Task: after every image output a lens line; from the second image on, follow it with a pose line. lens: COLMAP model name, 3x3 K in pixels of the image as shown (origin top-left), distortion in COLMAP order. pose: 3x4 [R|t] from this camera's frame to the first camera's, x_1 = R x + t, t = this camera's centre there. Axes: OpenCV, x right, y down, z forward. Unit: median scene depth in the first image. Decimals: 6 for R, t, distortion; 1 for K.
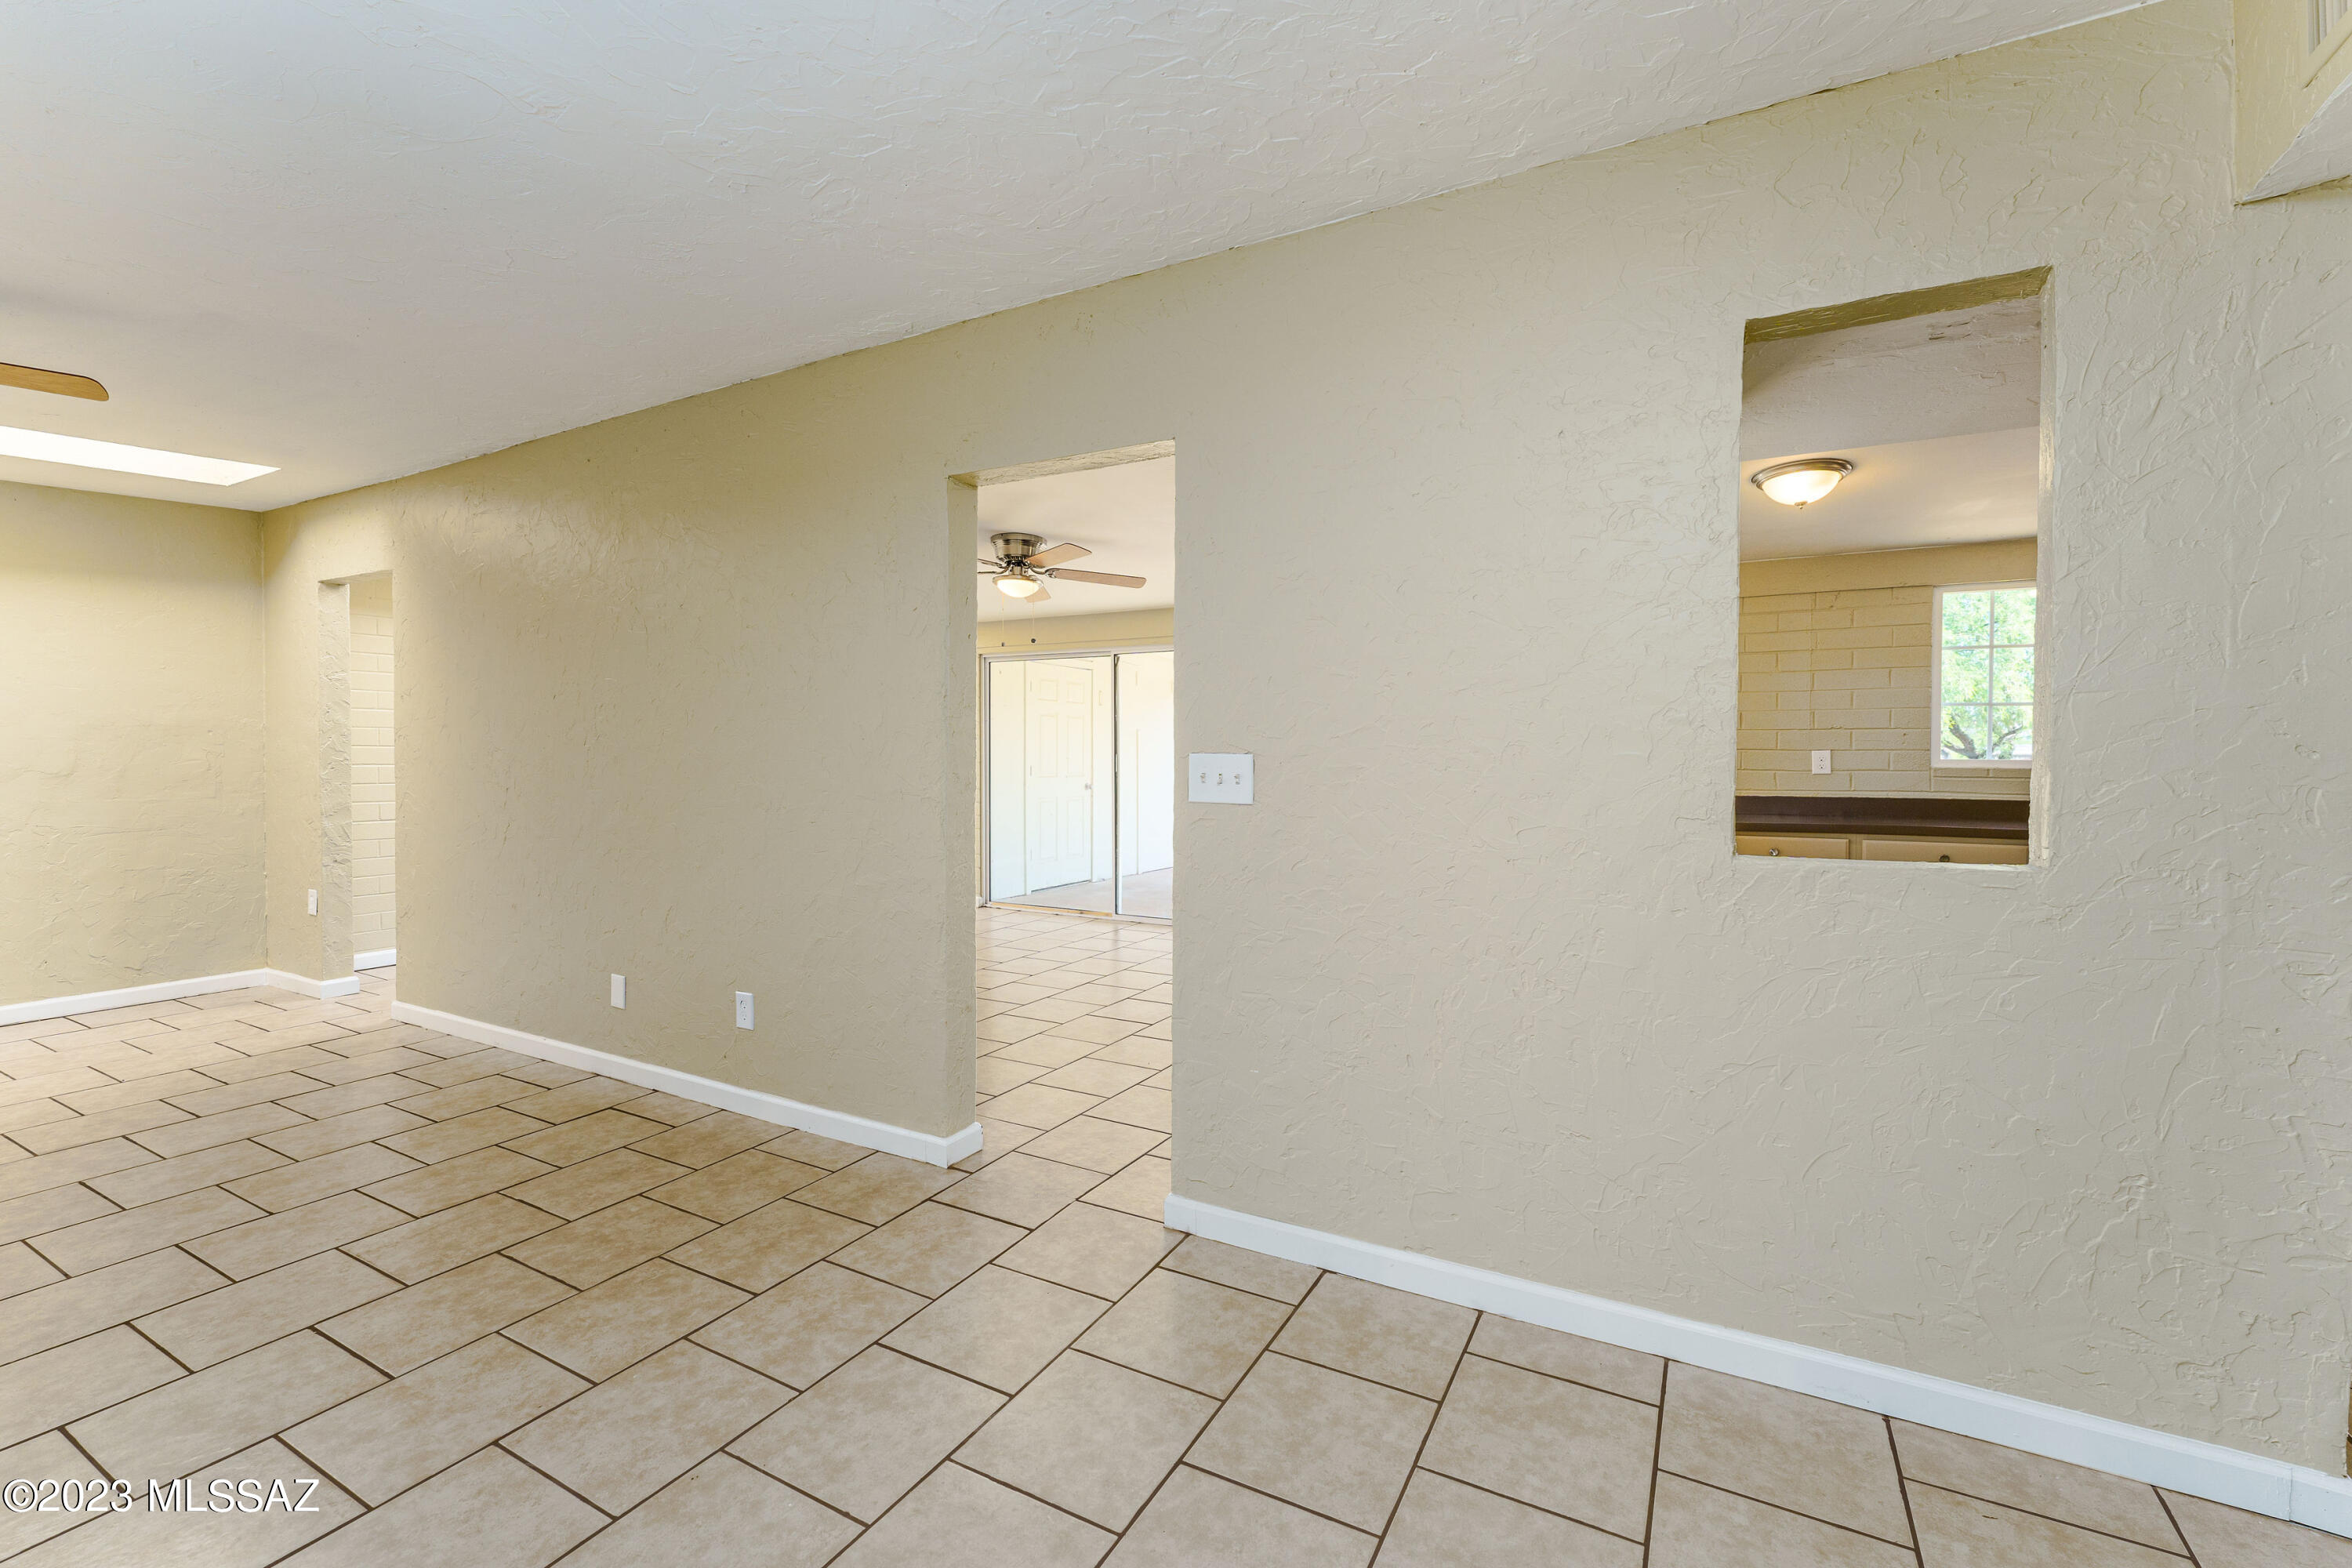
lens RADIAL K [[948.9, 0, 1198.0], [0, 948.9, 763.7], [0, 0, 1]] dist [0.002790, 0.000229]
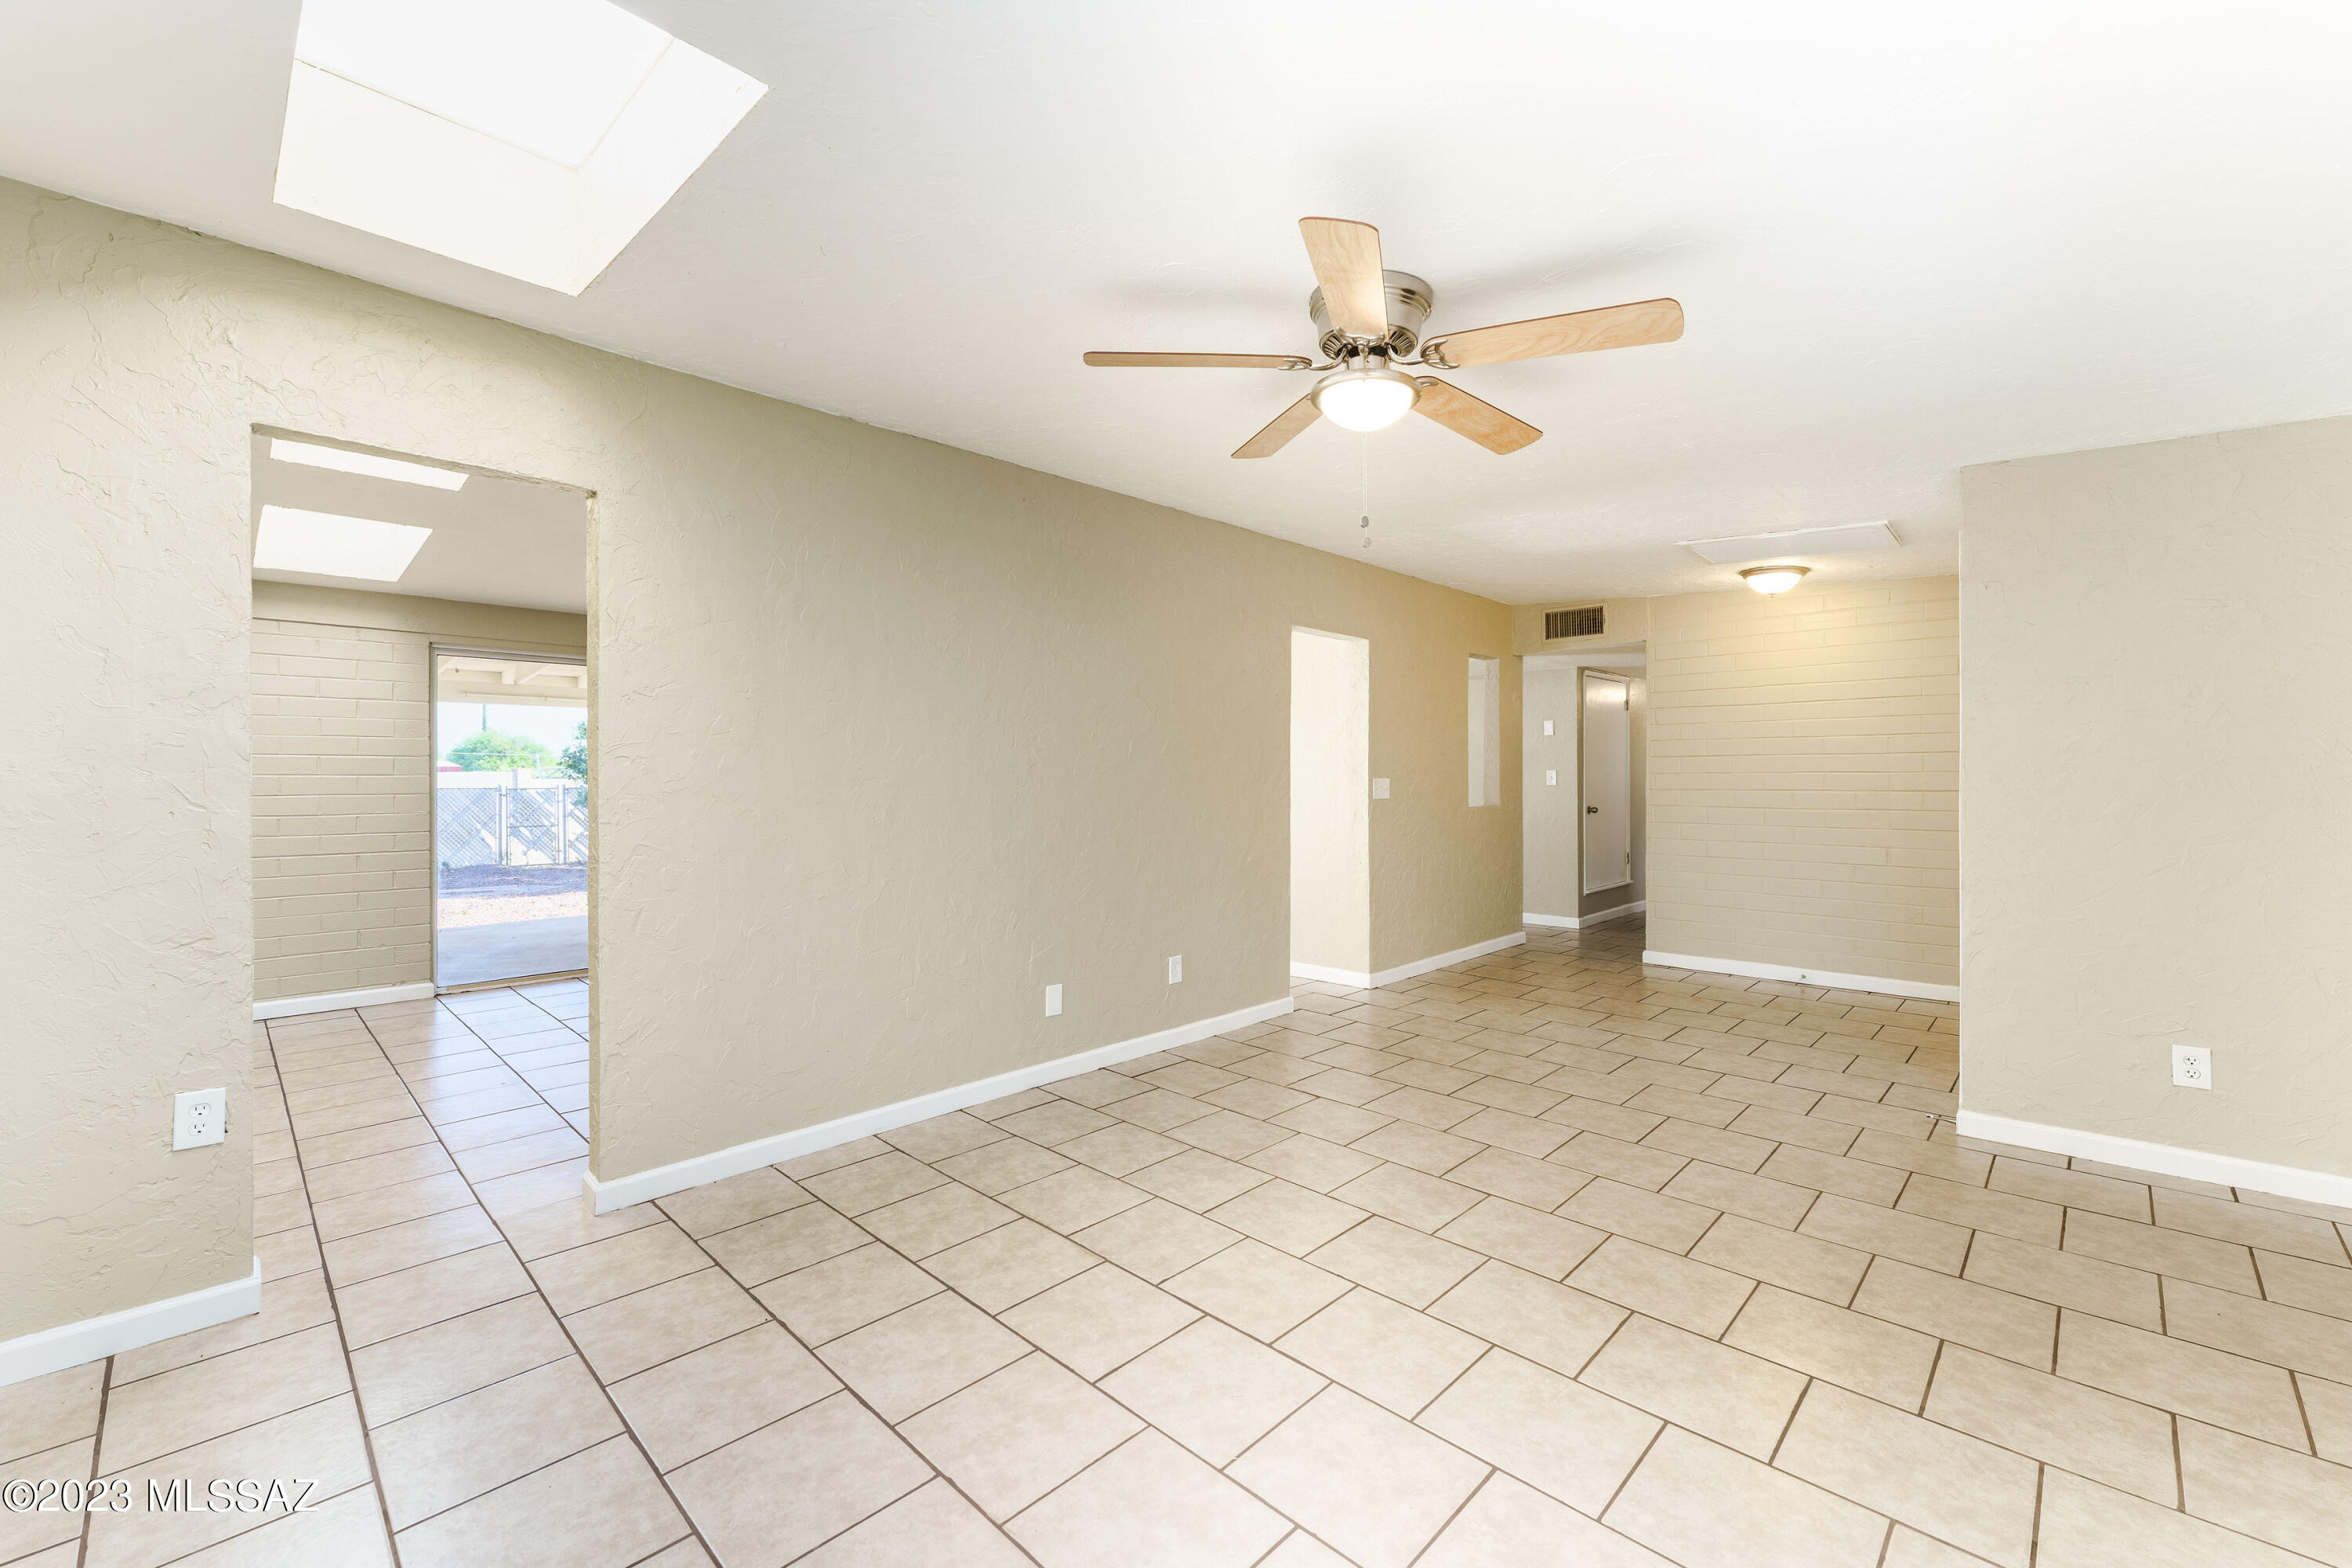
lens RADIAL K [[948.9, 0, 1183.0], [0, 948.9, 774.3], [0, 0, 1]] dist [0.002790, 0.000229]
pose [[0.273822, 0.000899, 0.961780, -1.887161], [0.010188, 0.999941, -0.003835, -0.012590], [-0.961727, 0.010848, 0.273796, 0.659669]]
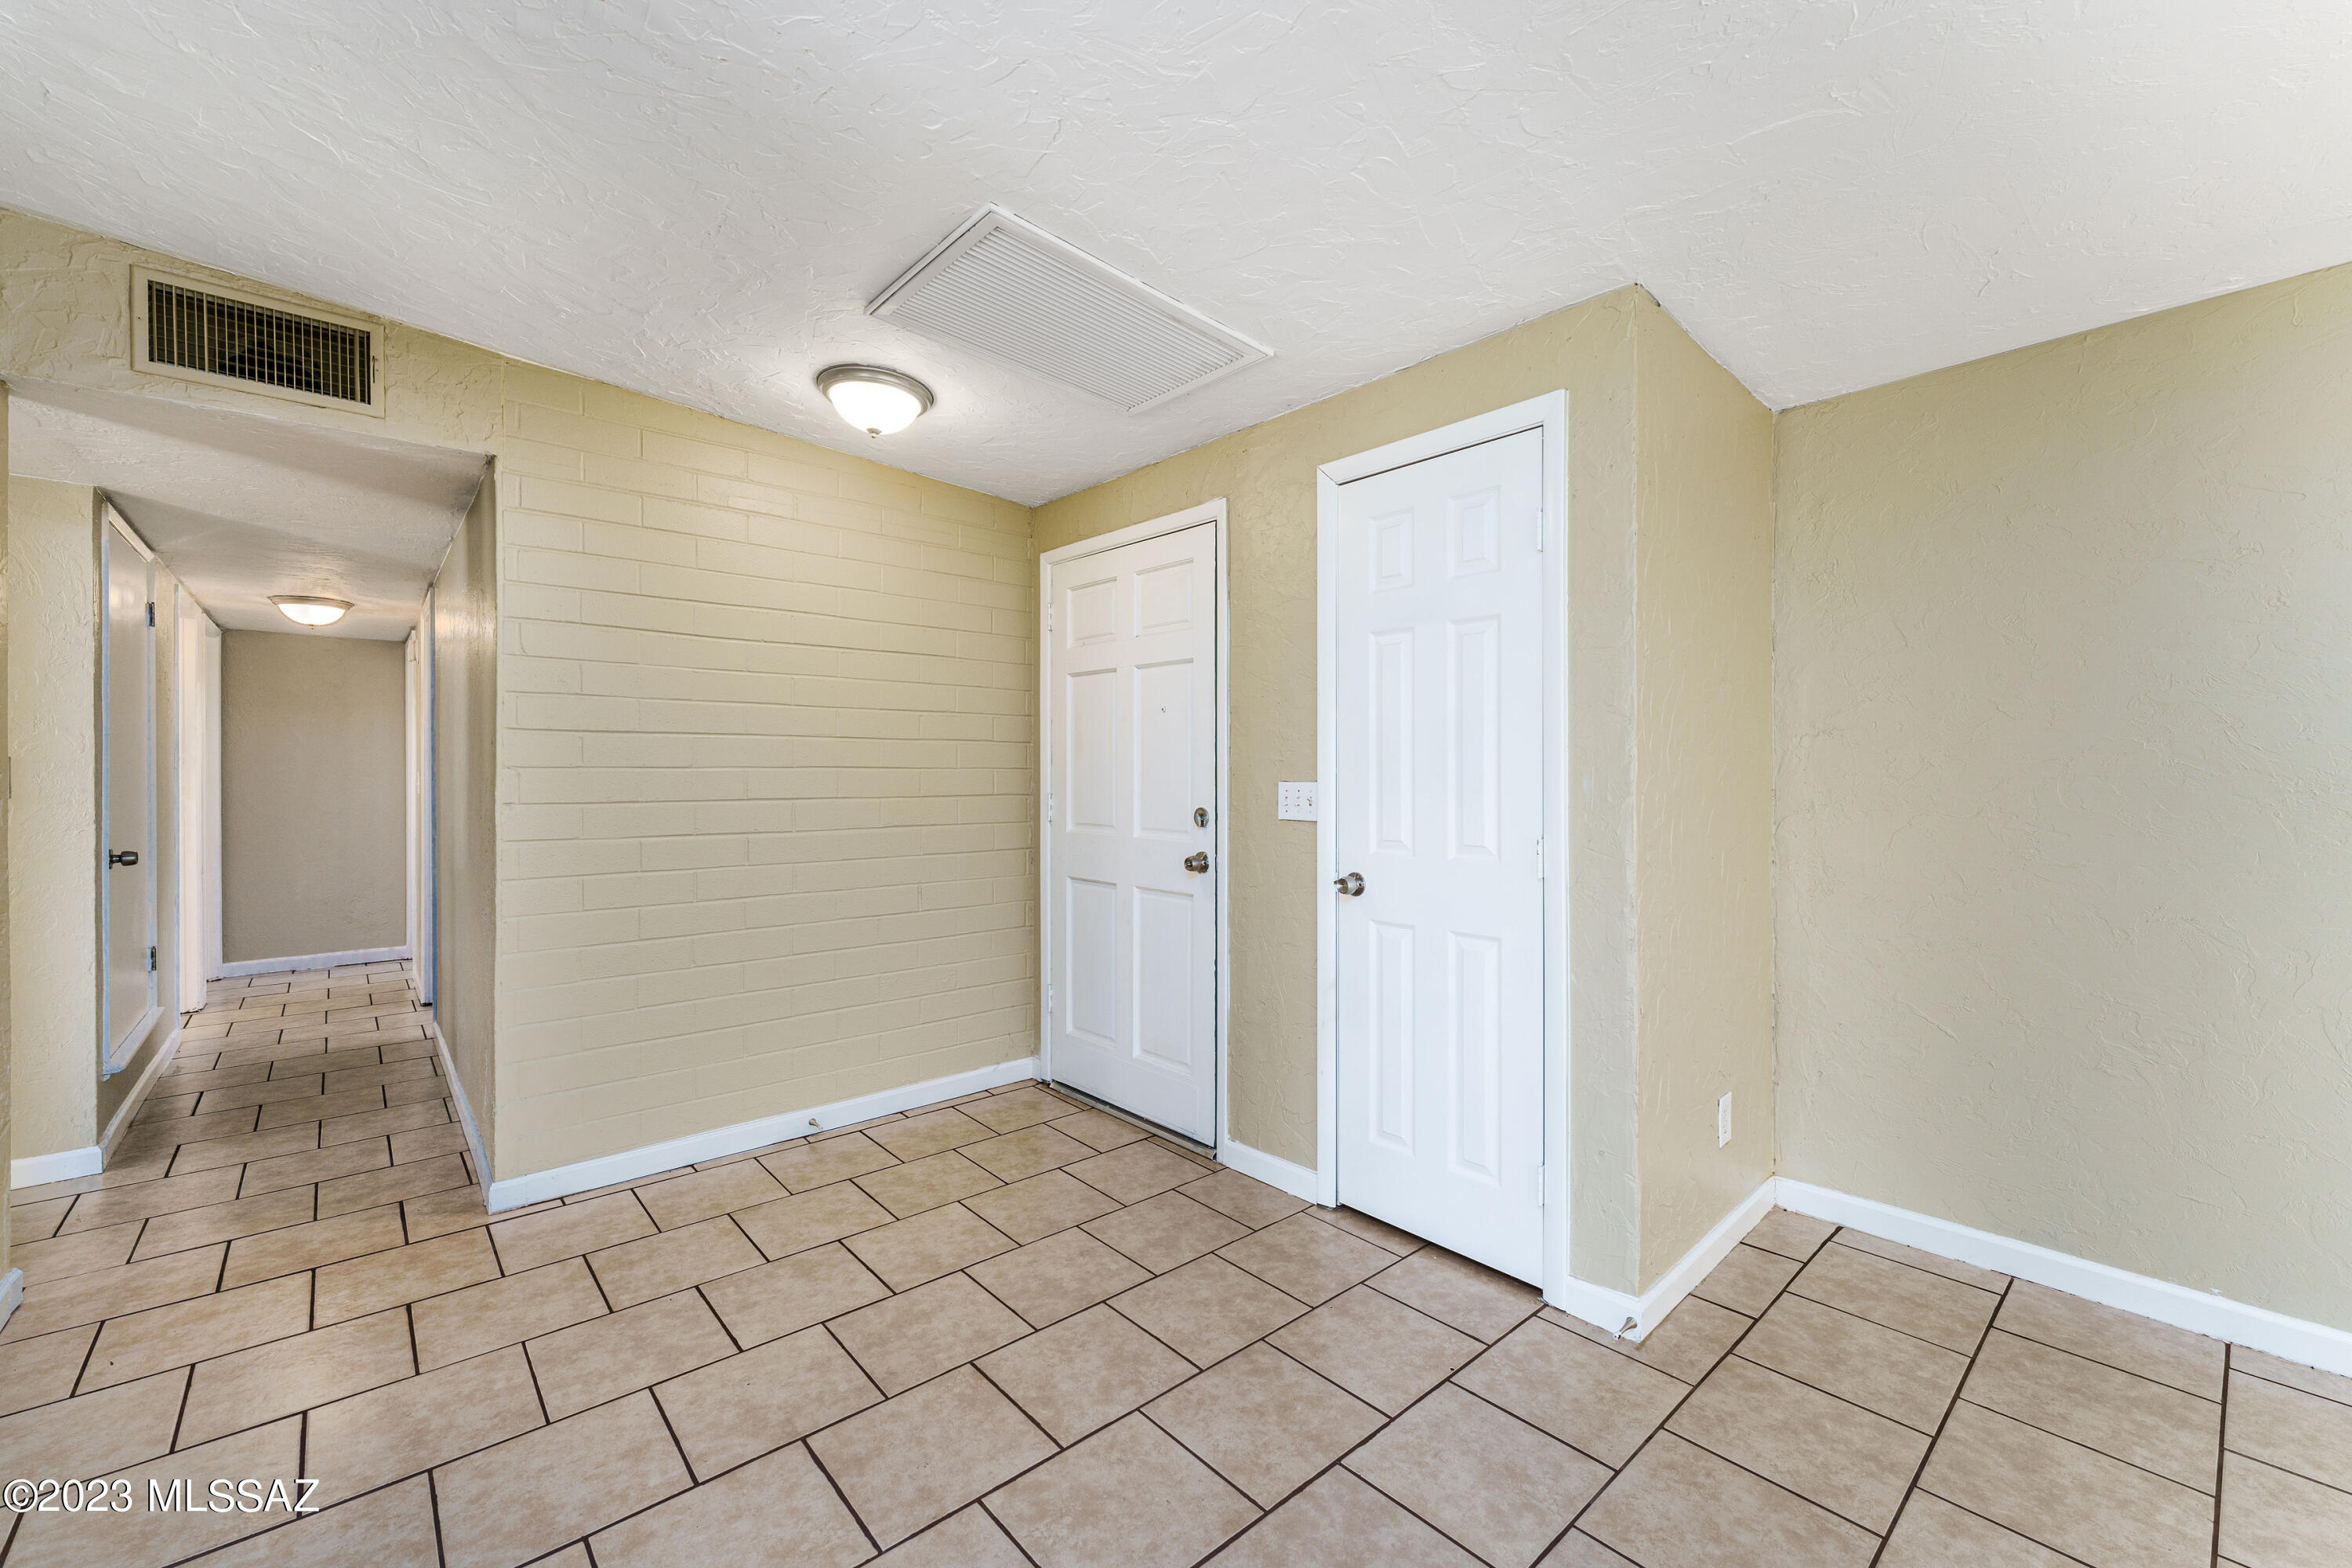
lens RADIAL K [[948.9, 0, 1198.4], [0, 948.9, 778.9], [0, 0, 1]] dist [0.002790, 0.000229]
pose [[-0.939177, -0.004033, 0.343411, -0.542976], [-0.000165, 0.999936, 0.011293, -0.012940], [-0.343434, 0.010549, -0.939117, 0.863830]]
